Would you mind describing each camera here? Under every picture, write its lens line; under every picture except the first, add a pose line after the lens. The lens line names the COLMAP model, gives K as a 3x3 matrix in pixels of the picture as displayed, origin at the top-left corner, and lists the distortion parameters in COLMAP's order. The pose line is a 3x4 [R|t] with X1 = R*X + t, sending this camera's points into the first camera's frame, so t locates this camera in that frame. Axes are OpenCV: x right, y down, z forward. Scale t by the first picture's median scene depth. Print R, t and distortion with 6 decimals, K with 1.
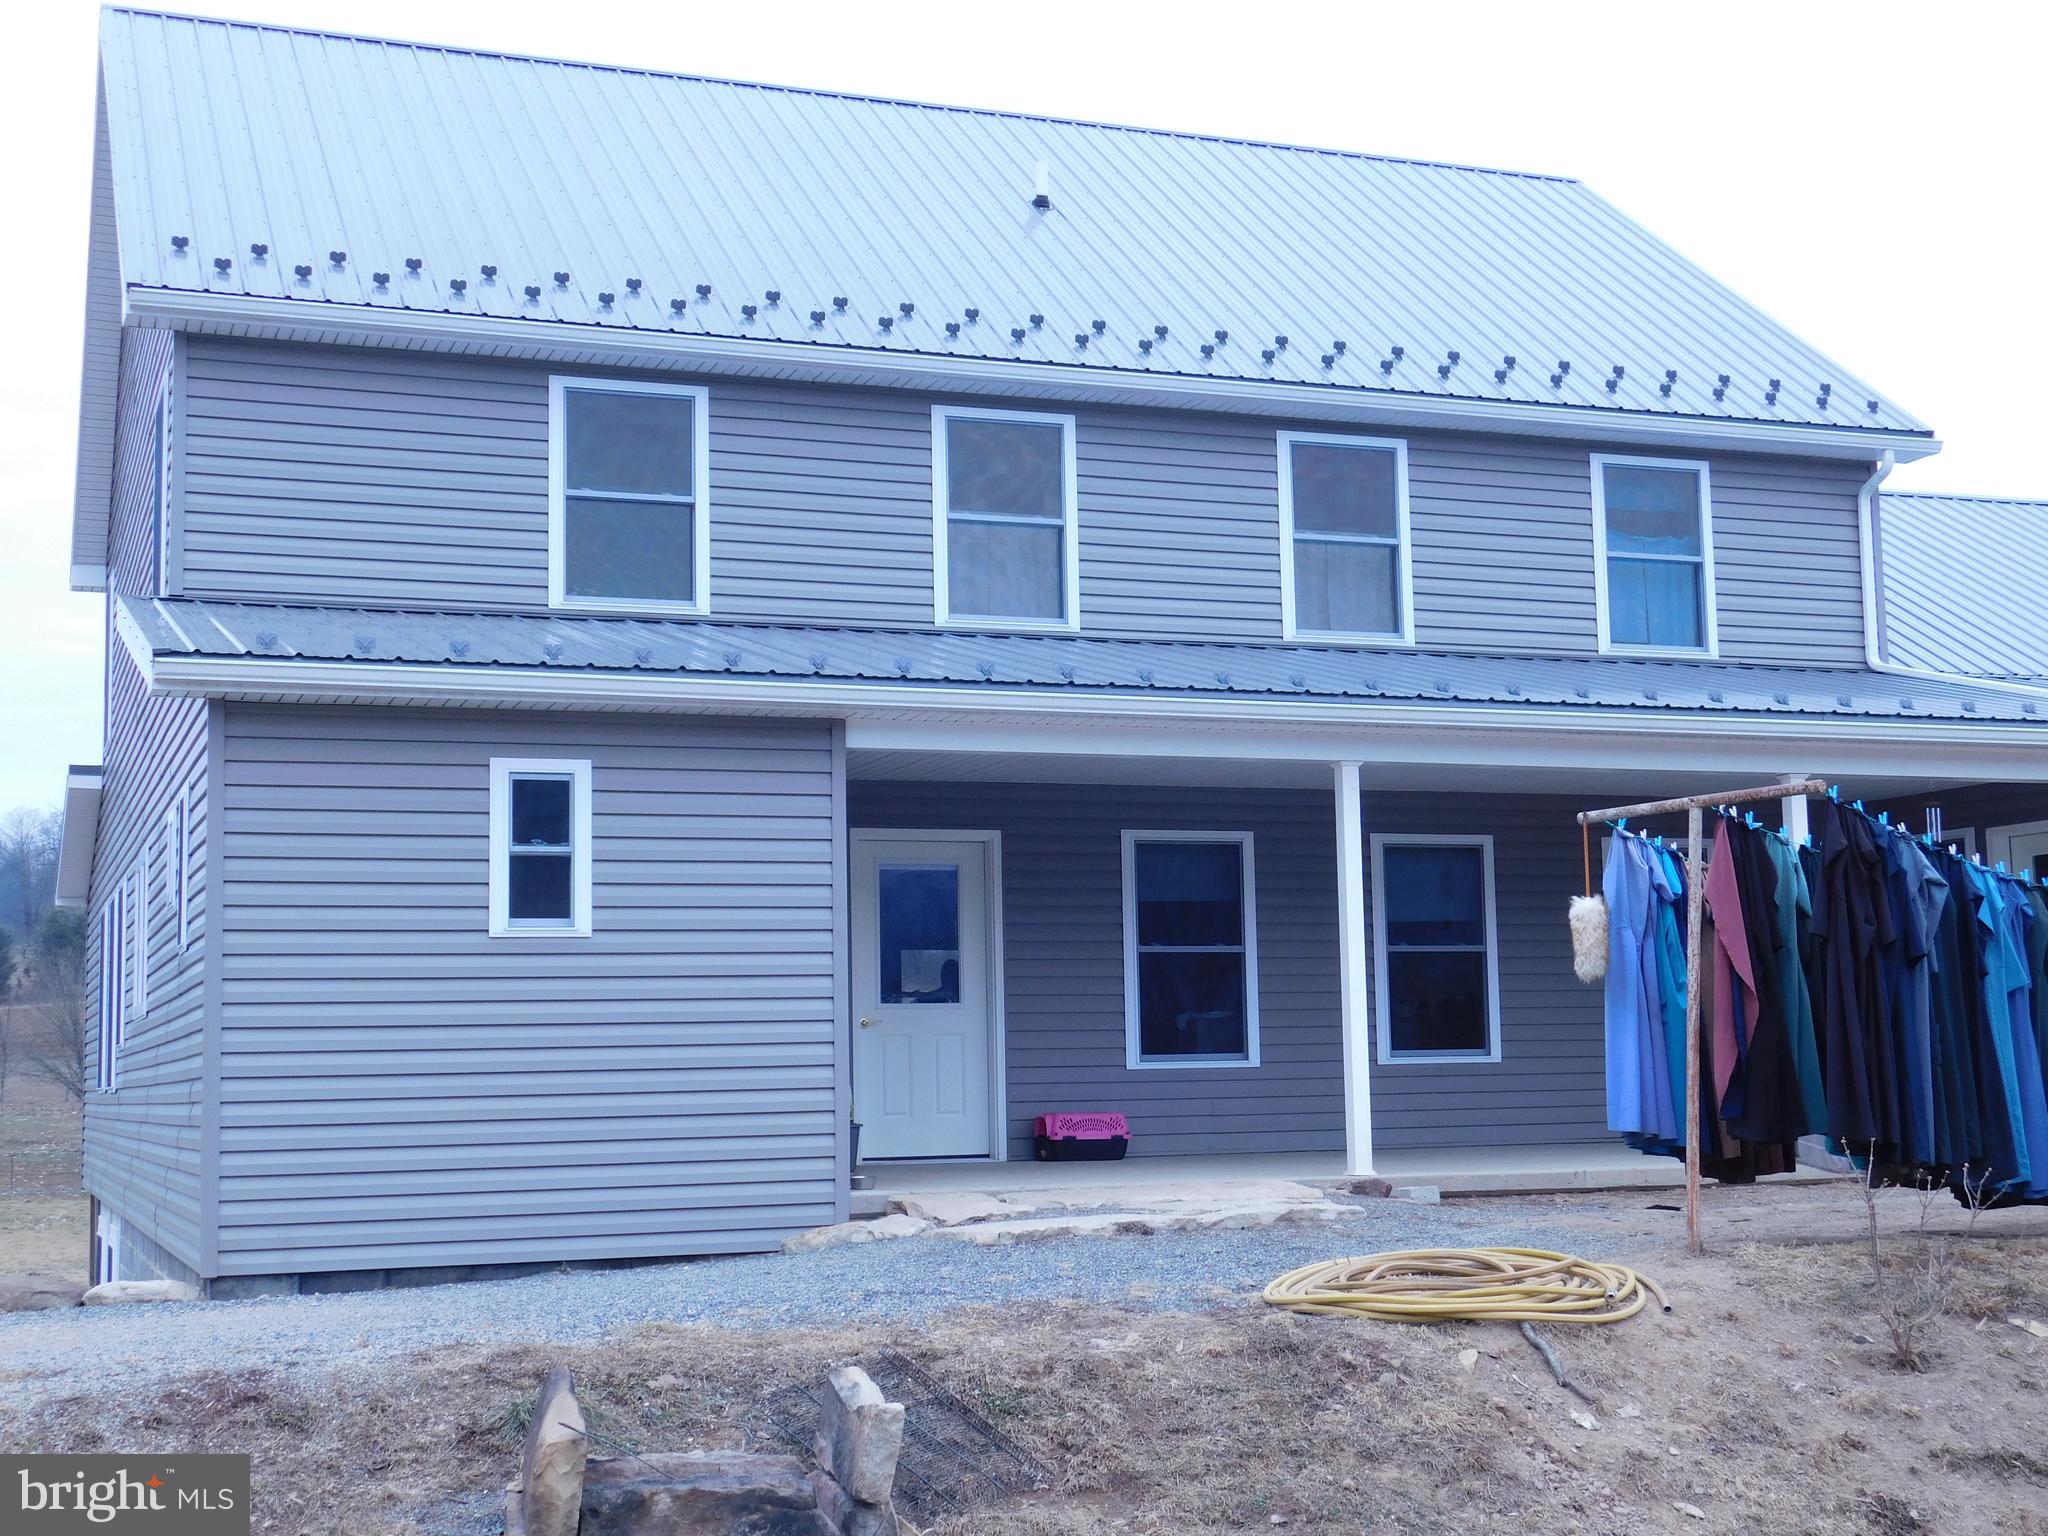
lens RADIAL K [[2714.2, 0, 1035.2], [0, 2714.2, 764.2], [0, 0, 1]] dist [0.015997, 0.000000]
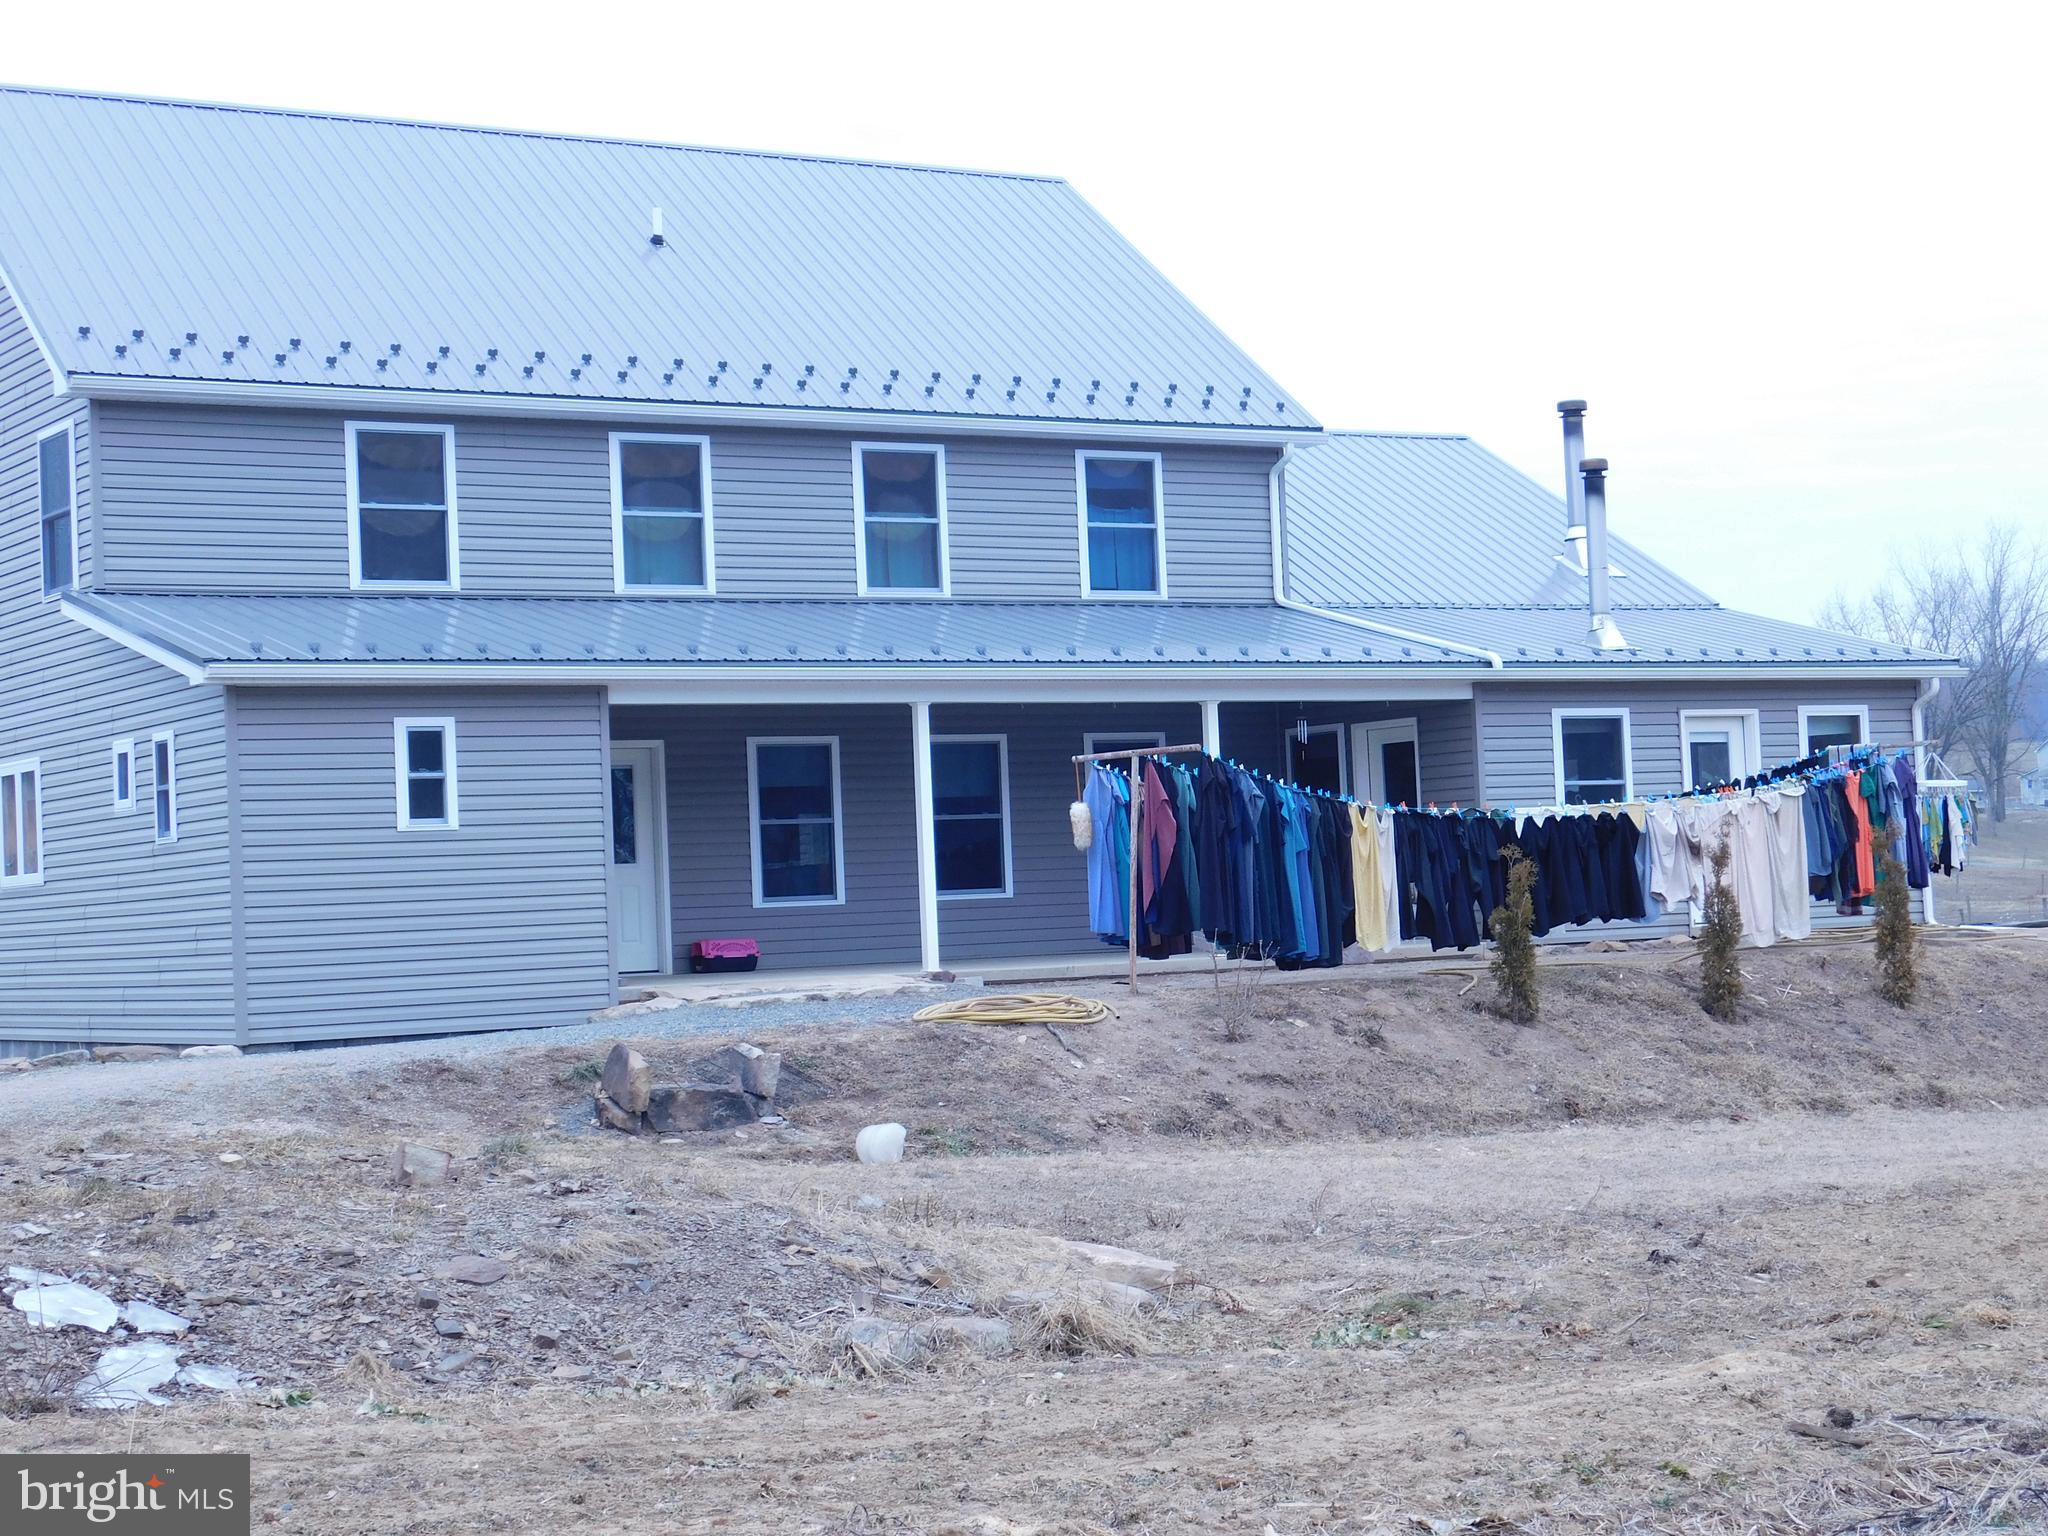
lens RADIAL K [[3539.3, 0, 1023.5], [0, 3539.3, 768.4], [0, 0, 1]] dist [0.027439, 0.000000]
pose [[0.981952, -0.014070, 0.188604, -0.218142], [0.000896, 0.997564, 0.069750, -0.109846], [-0.189126, -0.068322, 0.979573, -1.026479]]
